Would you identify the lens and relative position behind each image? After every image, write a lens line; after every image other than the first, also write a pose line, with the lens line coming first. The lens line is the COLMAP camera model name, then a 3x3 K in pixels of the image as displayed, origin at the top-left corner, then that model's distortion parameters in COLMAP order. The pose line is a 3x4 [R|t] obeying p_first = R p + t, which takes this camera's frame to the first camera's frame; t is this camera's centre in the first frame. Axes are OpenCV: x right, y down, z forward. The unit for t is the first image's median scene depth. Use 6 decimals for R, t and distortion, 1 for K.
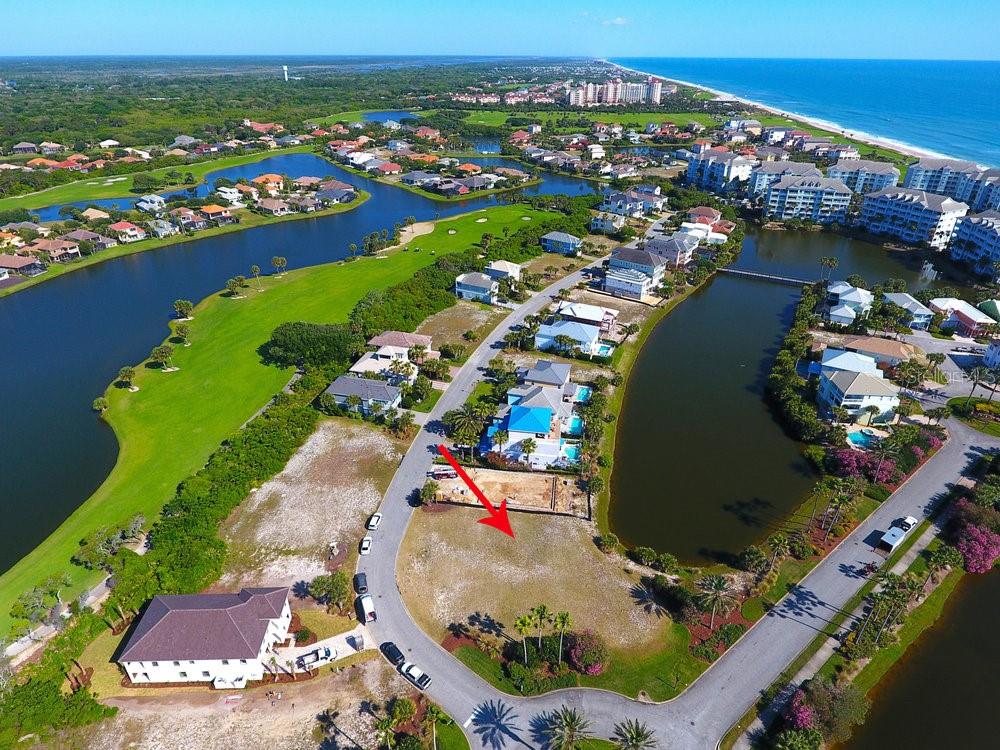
lens RADIAL K [[587.0, 0, 489.5], [0, 587.0, 356.3], [0, 0, 1]] dist [-0.004445, -0.002590]
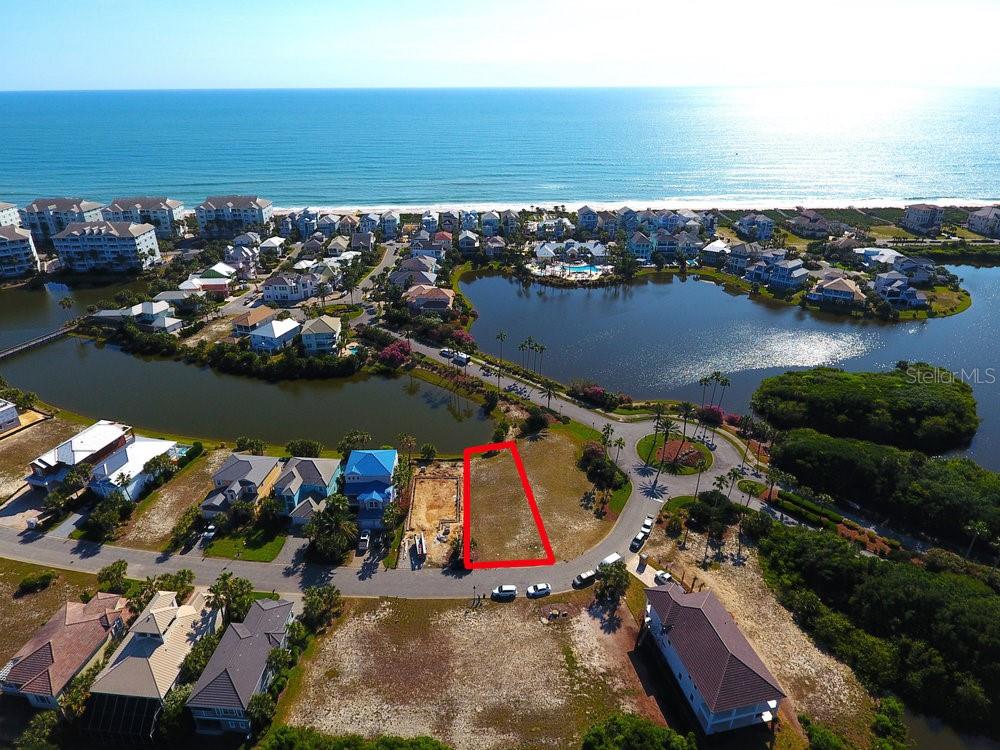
lens RADIAL K [[587.0, 0, 489.5], [0, 587.0, 356.3], [0, 0, 1]] dist [-0.004445, -0.002590]
pose [[-0.172501, -0.417989, 0.891924, -0.592325], [0.455383, 0.769079, 0.448491, -0.292357], [-0.873424, 0.483532, 0.057678, 0.549603]]
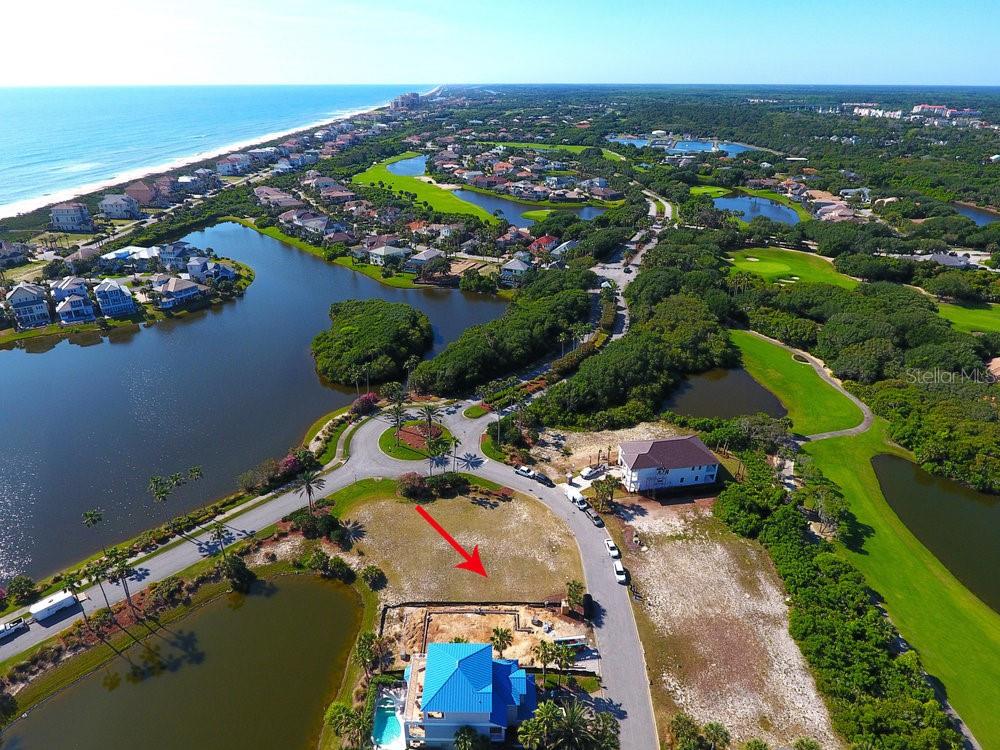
lens RADIAL K [[587.0, 0, 489.5], [0, 587.0, 356.3], [0, 0, 1]] dist [-0.004445, -0.002590]
pose [[-0.990426, 0.055041, -0.126600, 0.075783], [-0.067006, 0.610128, 0.789465, -0.451102], [0.120695, 0.790389, -0.600598, 0.877805]]
